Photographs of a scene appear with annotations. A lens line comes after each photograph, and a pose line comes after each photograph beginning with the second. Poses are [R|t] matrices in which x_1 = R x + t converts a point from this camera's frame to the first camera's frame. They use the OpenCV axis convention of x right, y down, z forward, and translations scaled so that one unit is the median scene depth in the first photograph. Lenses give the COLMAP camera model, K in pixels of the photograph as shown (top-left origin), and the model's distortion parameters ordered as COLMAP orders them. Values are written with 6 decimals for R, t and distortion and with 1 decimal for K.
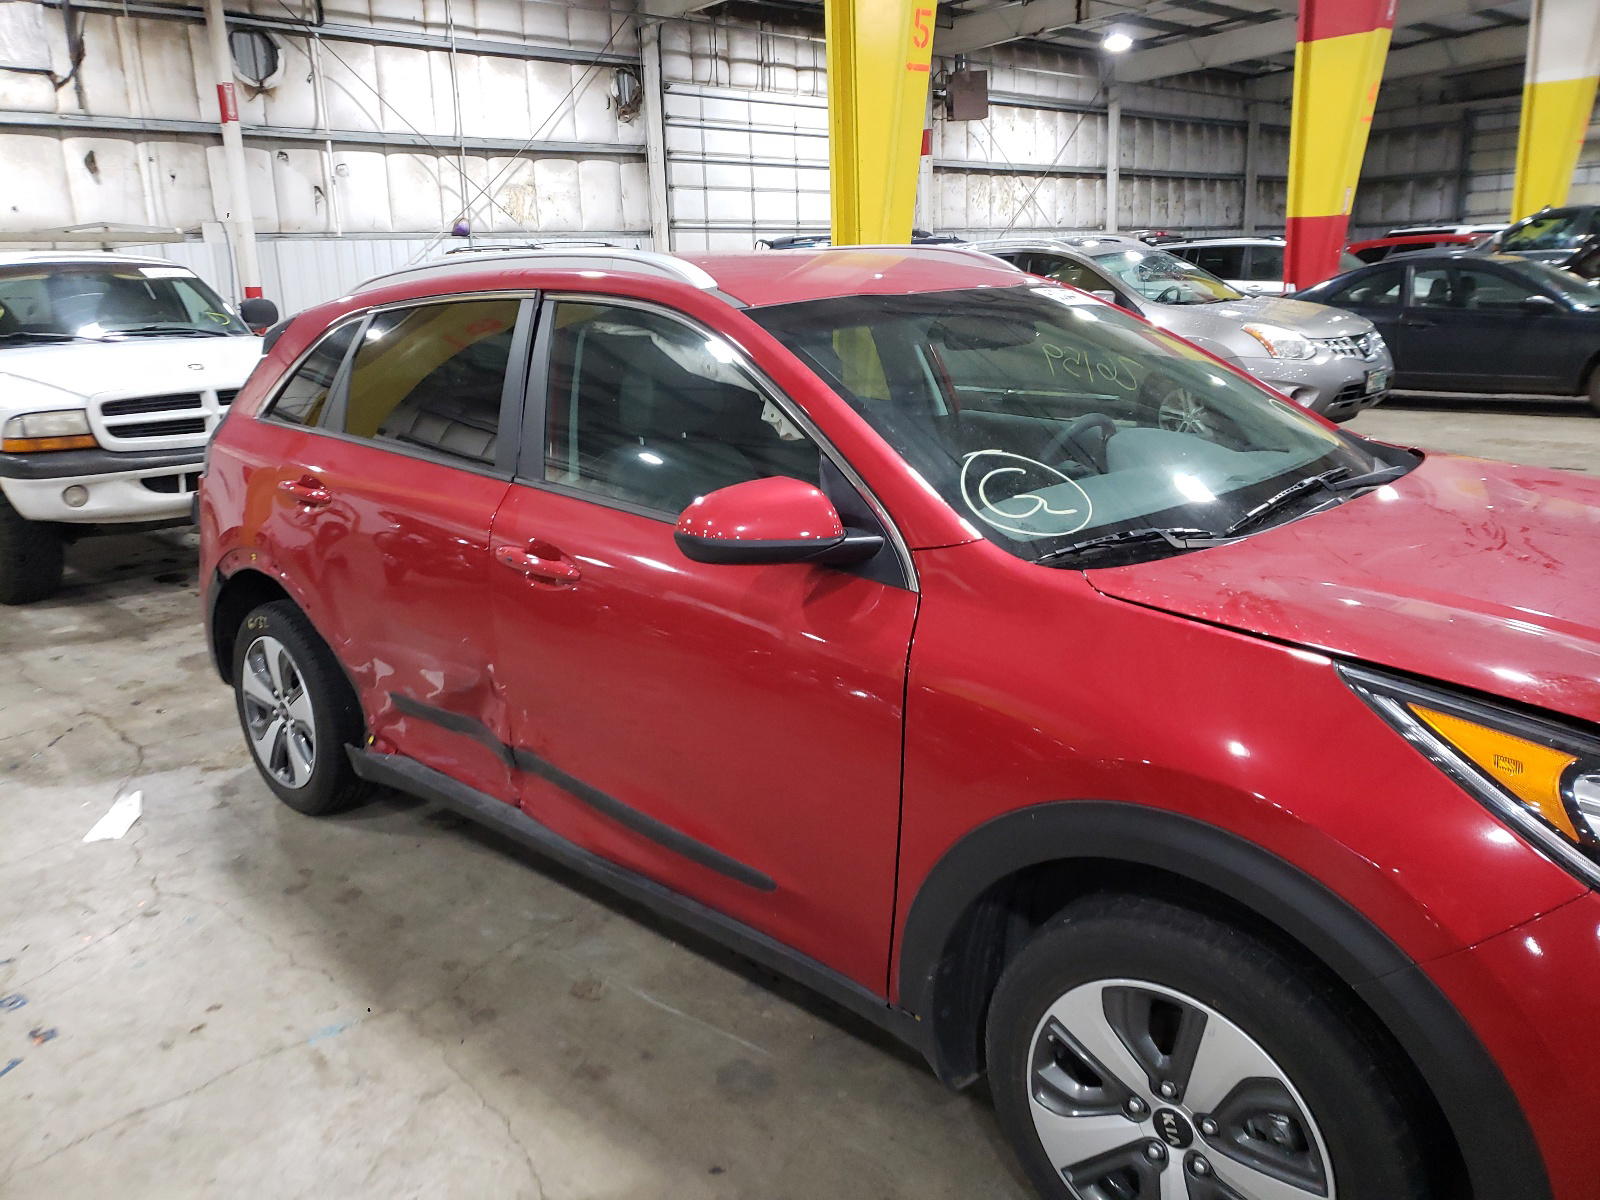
lens RADIAL K [[1259.3, 0, 799.7], [0, 1259.3, 572.2], [0, 0, 1]] dist [0.021919, 0.004645]
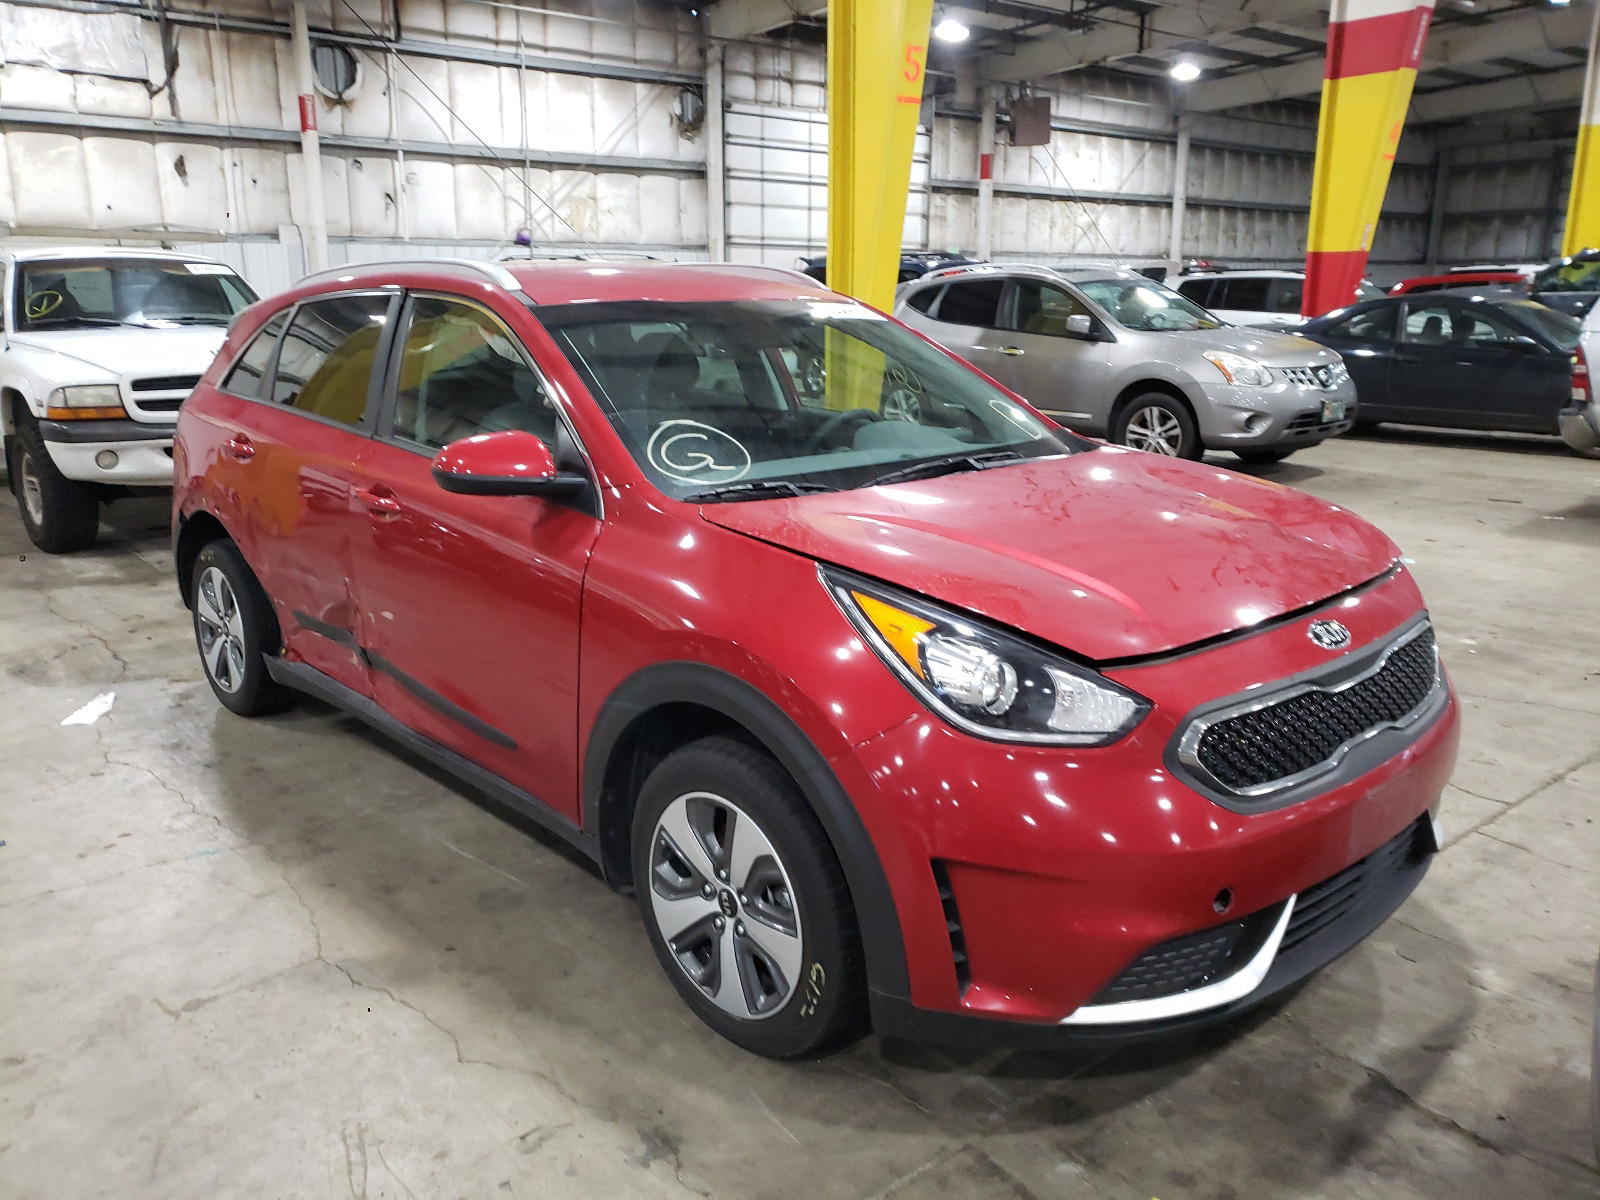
lens RADIAL K [[1267.3, 0, 800.0], [0, 1267.3, 600.0], [0, 0, 1]] dist [0.020174, 0.005006]
pose [[0.996788, 0.048604, -0.063655, 0.060819], [-0.048255, 0.998811, 0.006997, 0.012782], [0.063919, -0.003903, 0.997947, -0.051923]]
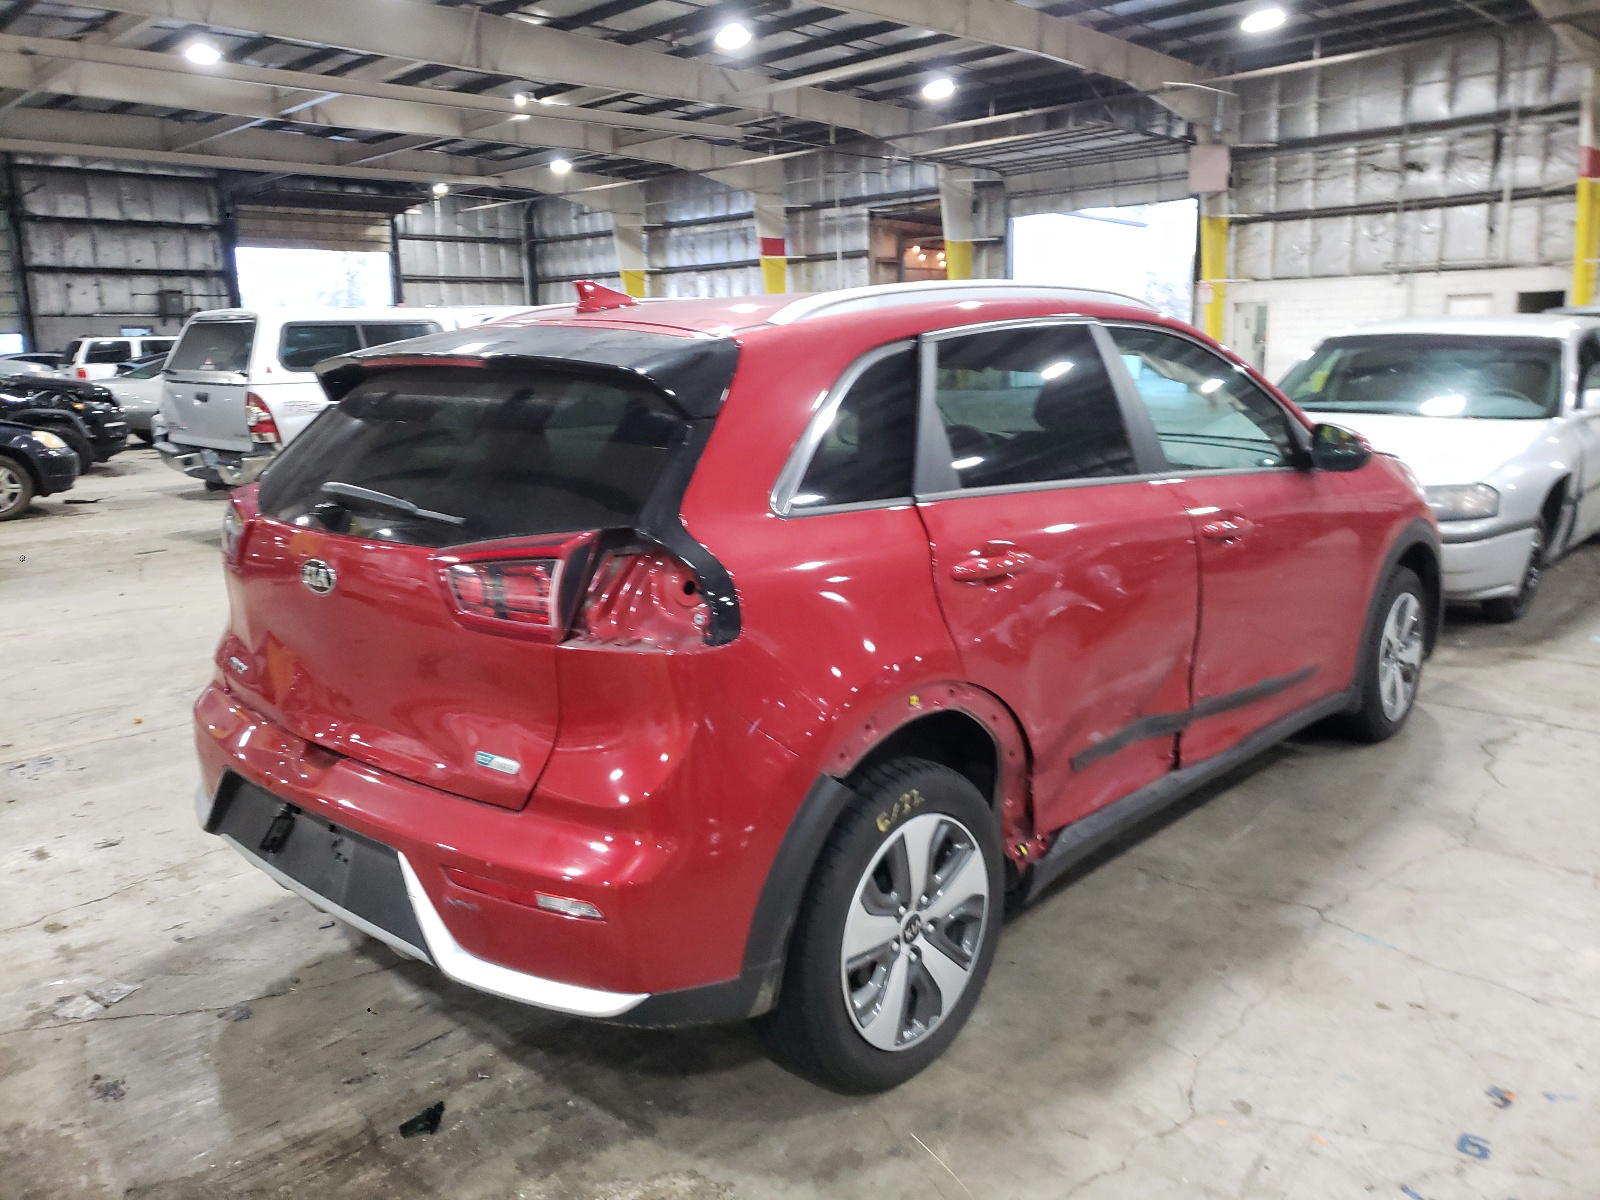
lens RADIAL K [[1267.3, 0, 800.0], [0, 1267.3, 600.0], [0, 0, 1]] dist [0.020174, 0.005006]
pose [[-0.015345, -0.164518, 0.986255, -0.286568], [0.257454, 0.952463, 0.162887, -0.049379], [-0.966169, 0.256414, 0.027740, 0.275230]]
